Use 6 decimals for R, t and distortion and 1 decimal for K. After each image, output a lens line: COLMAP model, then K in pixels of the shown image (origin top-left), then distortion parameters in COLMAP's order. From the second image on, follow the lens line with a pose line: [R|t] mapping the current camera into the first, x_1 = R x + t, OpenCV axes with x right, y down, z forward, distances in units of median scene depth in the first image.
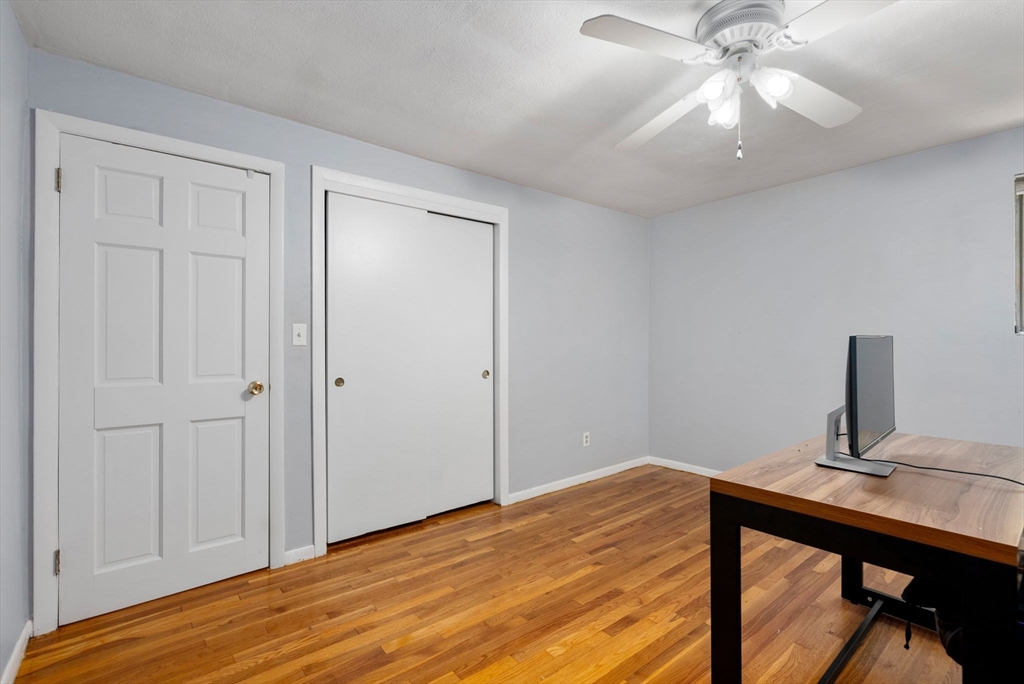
lens RADIAL K [[466.6, 0, 513.5], [0, 466.6, 338.8], [0, 0, 1]] dist [-0.002668, 0.001821]
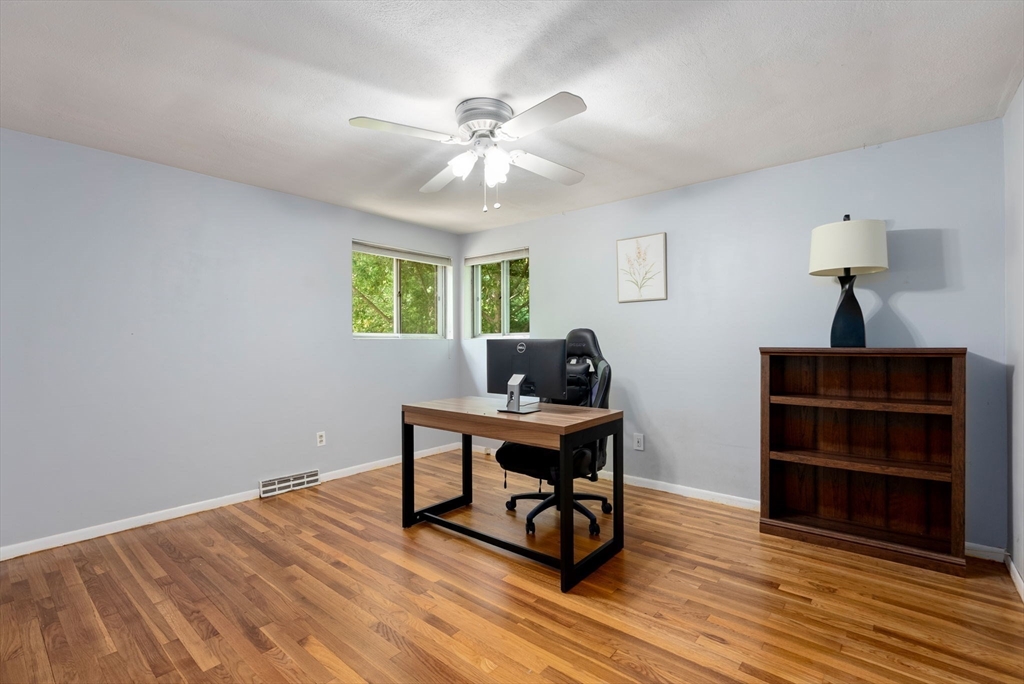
lens RADIAL K [[466.6, 0, 512.4], [0, 466.6, 341.7], [0, 0, 1]] dist [-0.002668, 0.001821]
pose [[-0.184914, 0.005207, 0.982741, -0.514406], [0.000941, 0.999986, -0.005121, 0.006350], [-0.982754, -0.000022, -0.184916, 0.674844]]
